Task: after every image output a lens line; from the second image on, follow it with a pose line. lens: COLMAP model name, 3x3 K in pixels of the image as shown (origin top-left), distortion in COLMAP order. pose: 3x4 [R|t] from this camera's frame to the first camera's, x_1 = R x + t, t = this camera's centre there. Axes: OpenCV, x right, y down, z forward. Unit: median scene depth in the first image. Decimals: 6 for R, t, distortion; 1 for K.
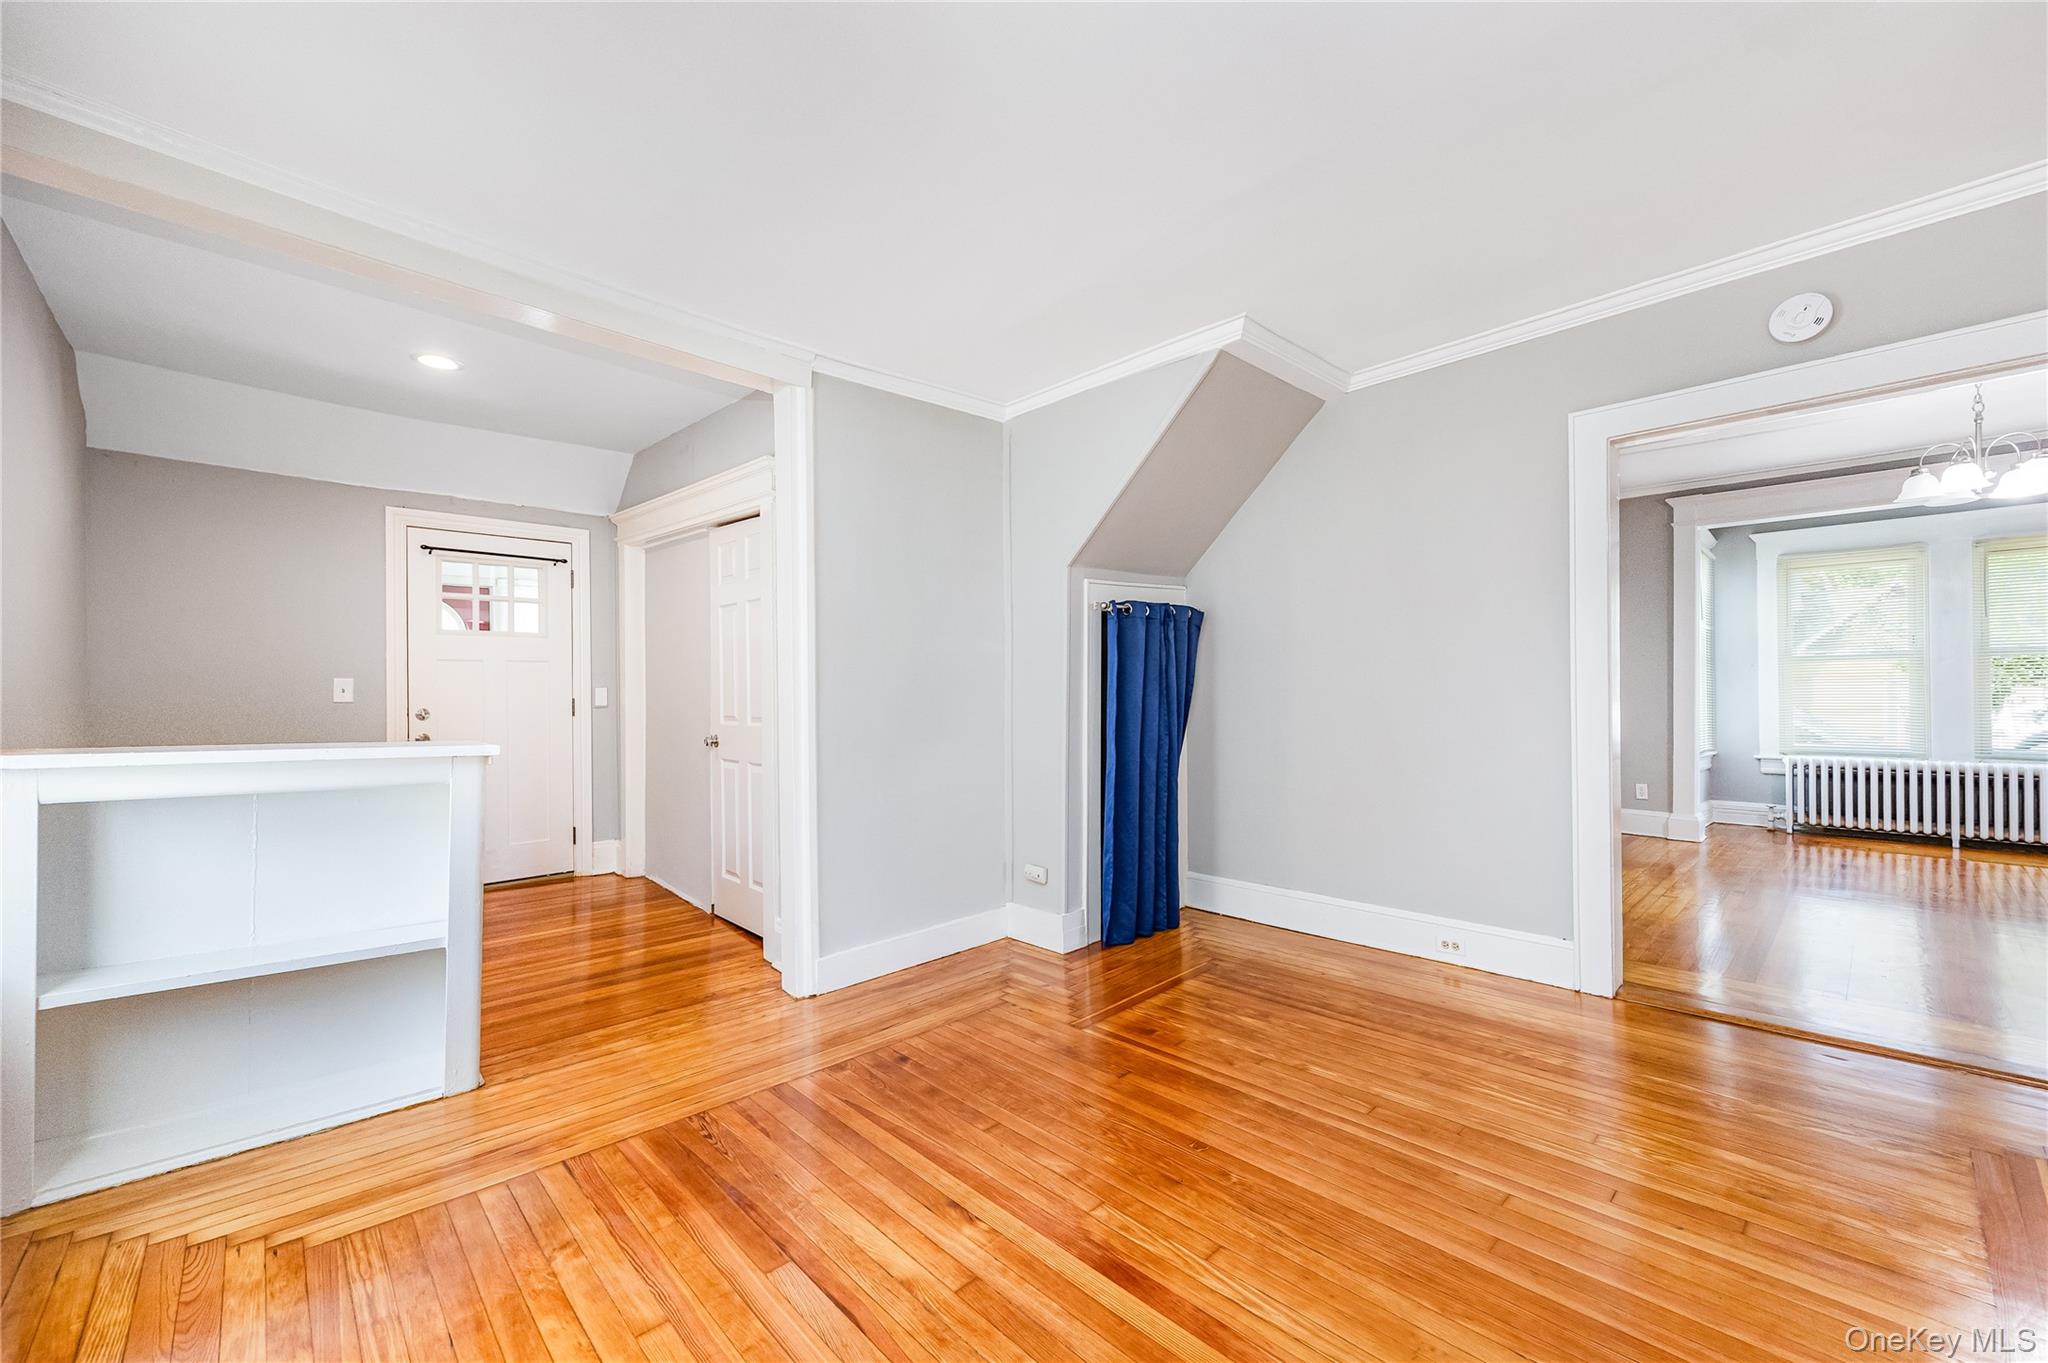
lens RADIAL K [[829.7, 0, 1036.8], [0, 829.7, 683.4], [0, 0, 1]] dist [-0.001130, 0.000121]
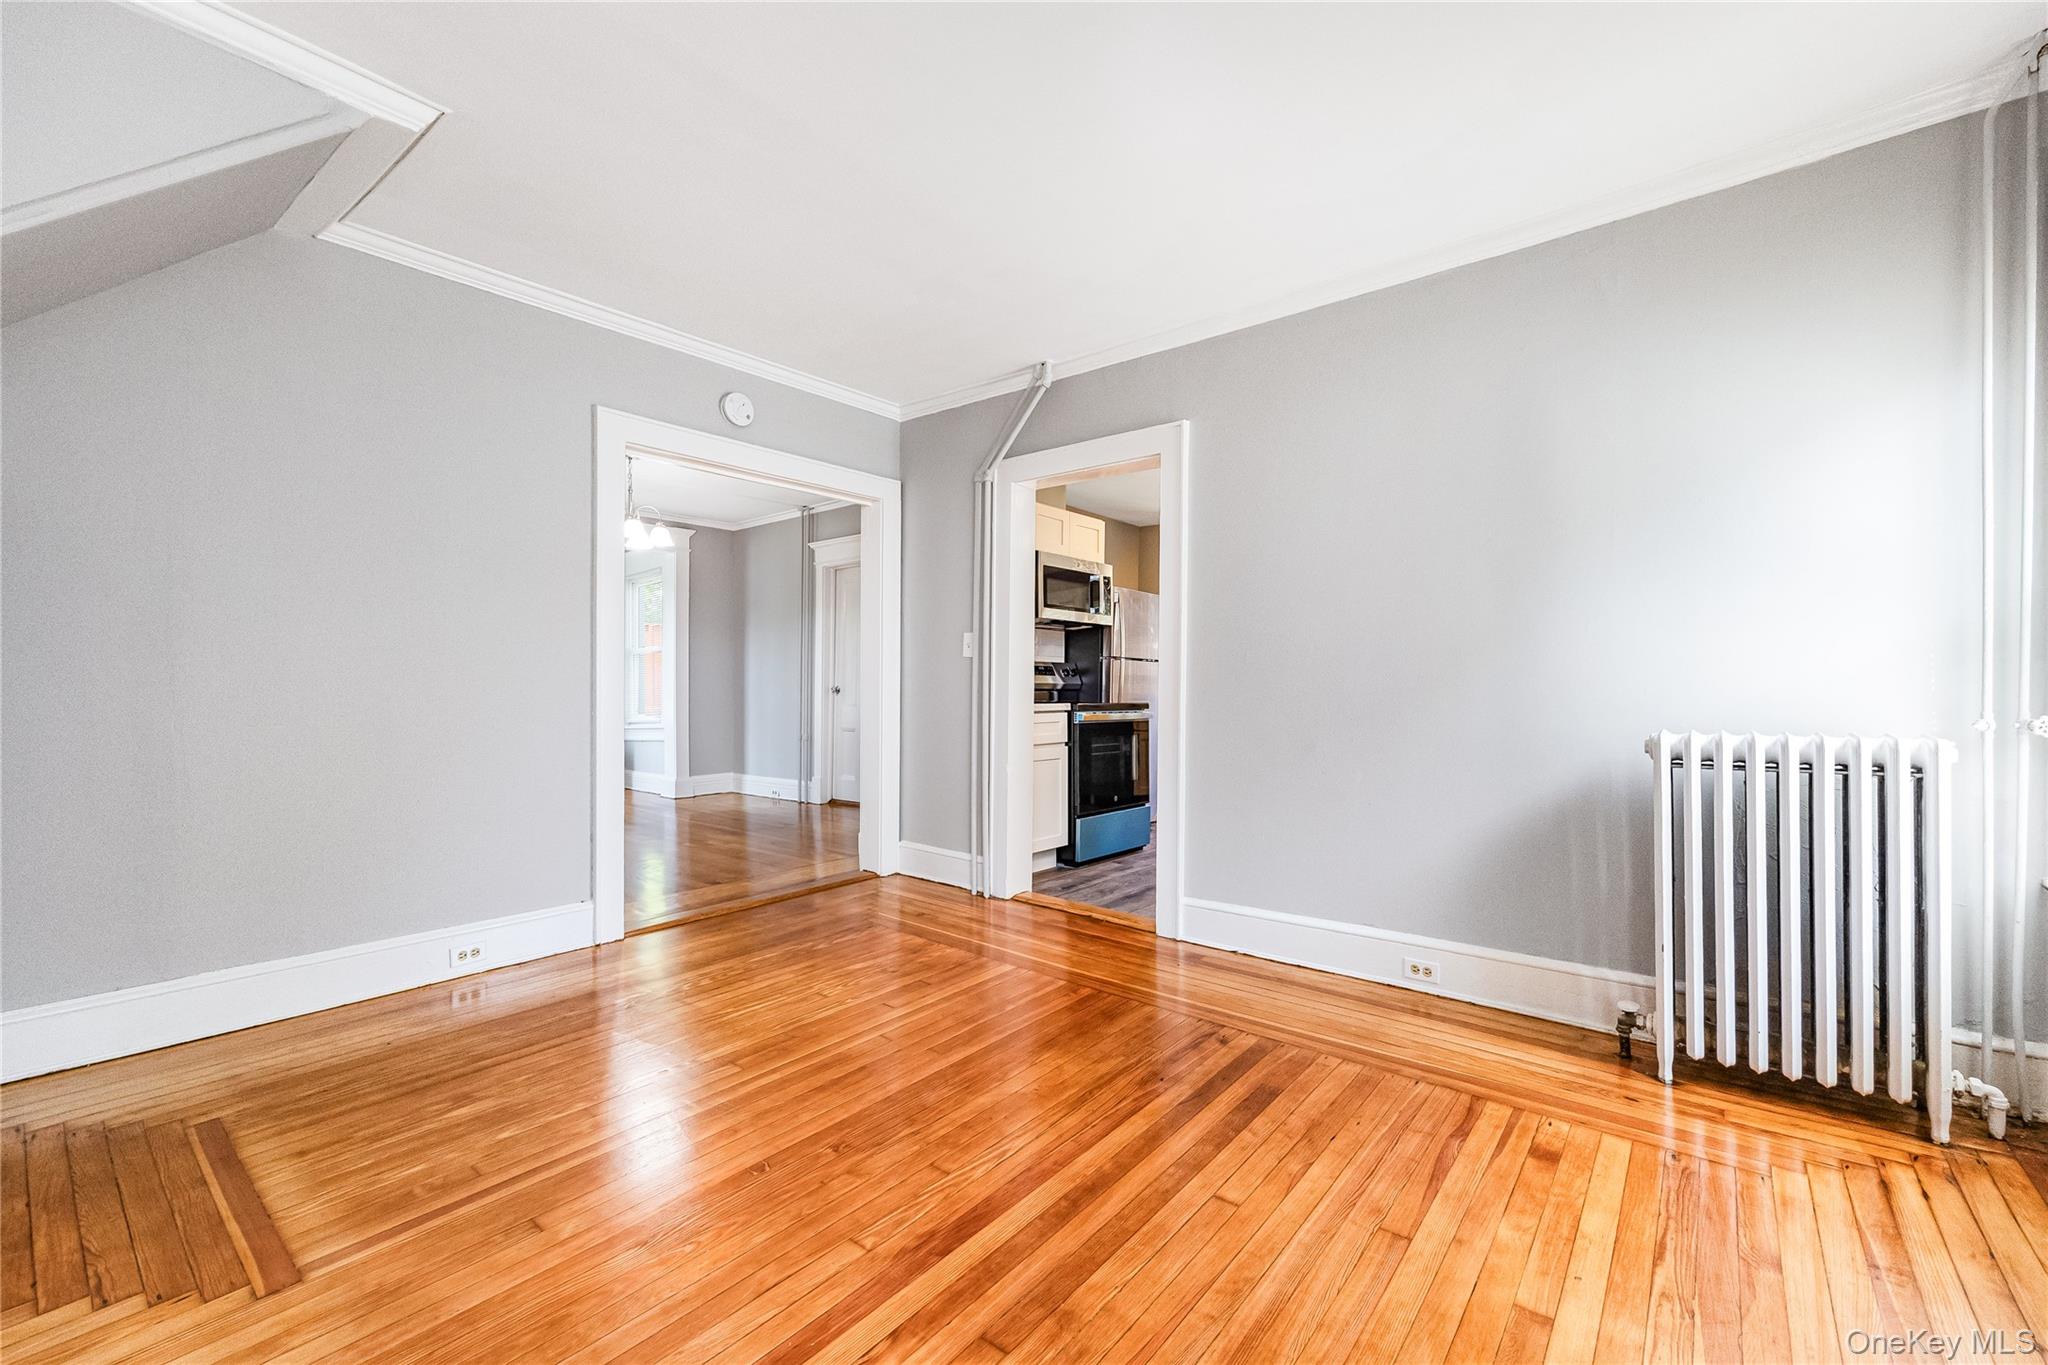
lens RADIAL K [[829.7, 0, 1031.0], [0, 829.7, 695.4], [0, 0, 1]] dist [-0.001130, 0.000121]
pose [[-0.124123, 0.000582, 0.992267, -0.542792], [-0.009309, 0.999955, -0.001750, 0.048012], [-0.992223, -0.009454, -0.124112, 0.642099]]
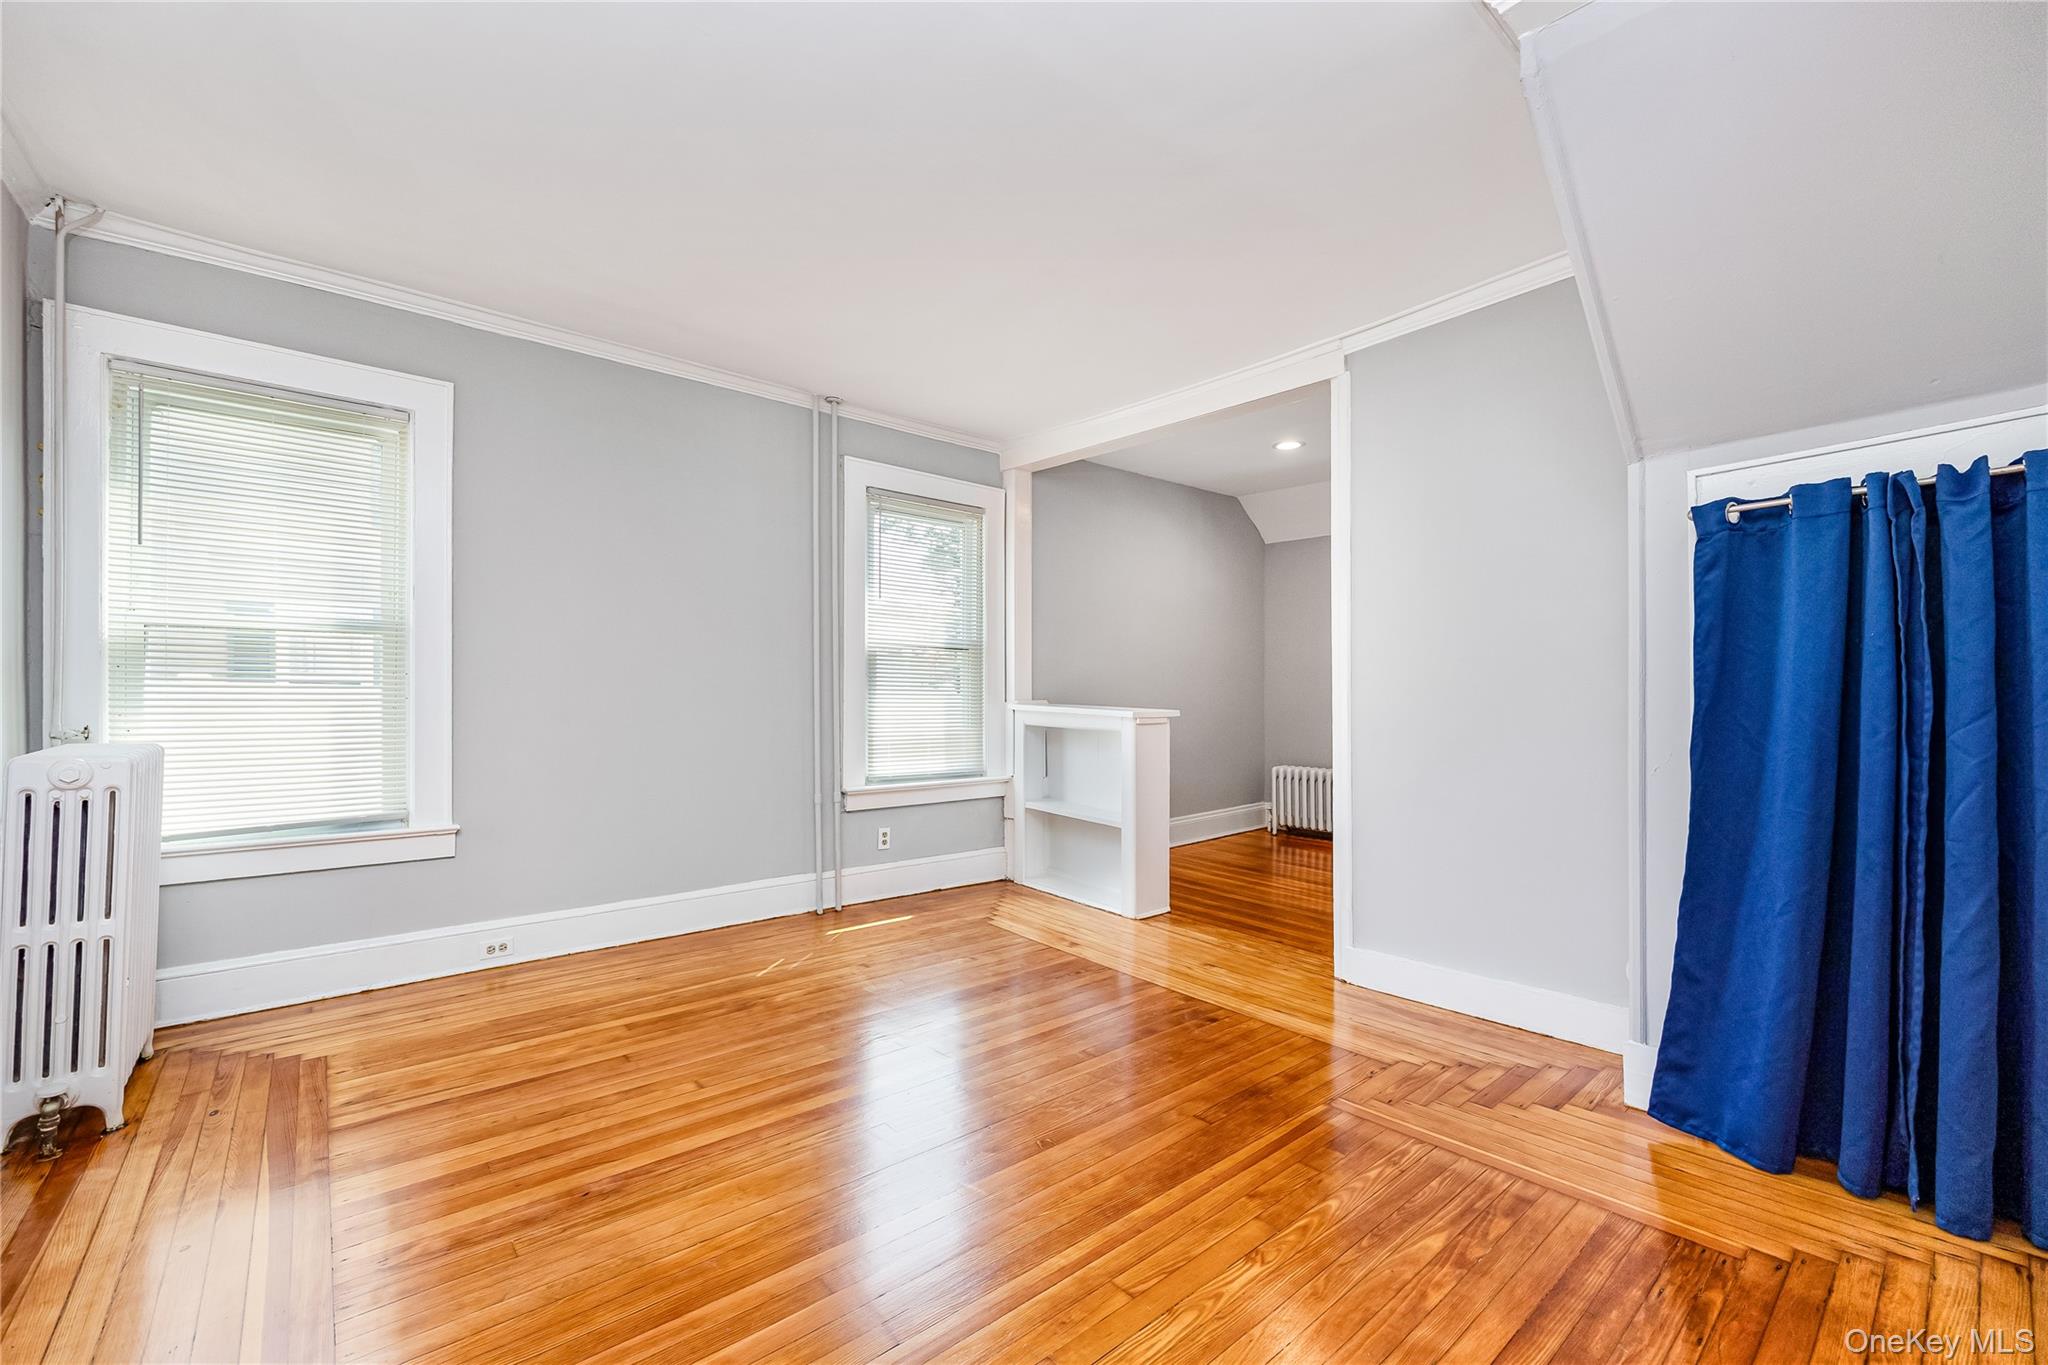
lens RADIAL K [[829.7, 0, 1016.6], [0, 829.7, 696.0], [0, 0, 1]] dist [-0.001130, 0.000121]
pose [[-0.065888, 0.011765, -0.997758, 0.888075], [0.006505, 0.999914, 0.011361, 0.022530], [0.997806, -0.005742, -0.065959, 0.797640]]
